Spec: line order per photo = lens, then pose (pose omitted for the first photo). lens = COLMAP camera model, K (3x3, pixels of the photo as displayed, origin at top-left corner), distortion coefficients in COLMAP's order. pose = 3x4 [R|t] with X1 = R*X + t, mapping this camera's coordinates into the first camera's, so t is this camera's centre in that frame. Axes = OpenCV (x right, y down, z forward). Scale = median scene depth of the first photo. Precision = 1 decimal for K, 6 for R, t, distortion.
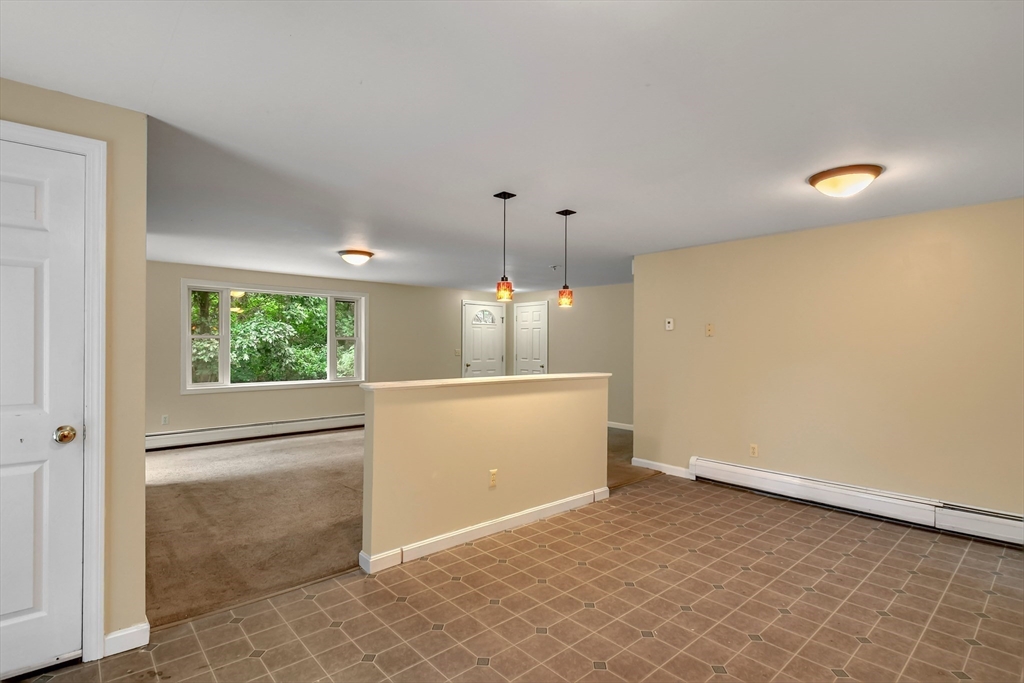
lens RADIAL K [[503.7, 0, 512.0], [0, 503.7, 341.5], [0, 0, 1]] dist [-0.020415, -0.000354]
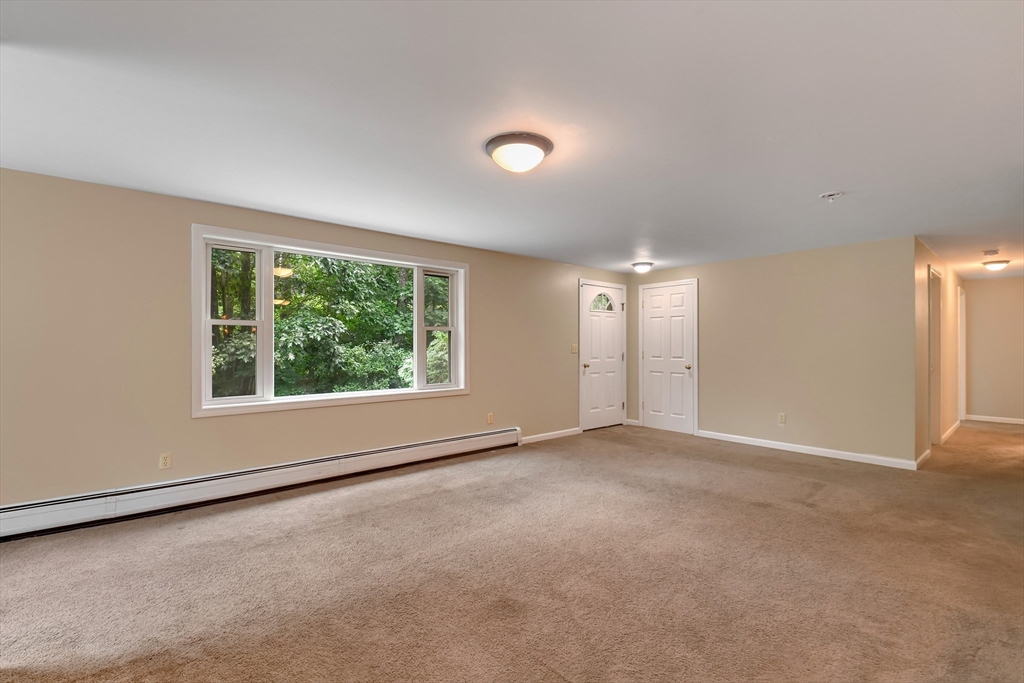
lens RADIAL K [[454.2, 0, 512.0], [0, 454.2, 341.5], [0, 0, 1]] dist [-0.000650, -0.000894]
pose [[0.999578, -0.005361, -0.028543, -0.117126], [0.005330, 0.999985, -0.001156, 0.007222], [0.028549, 0.001004, 0.999592, 0.207291]]
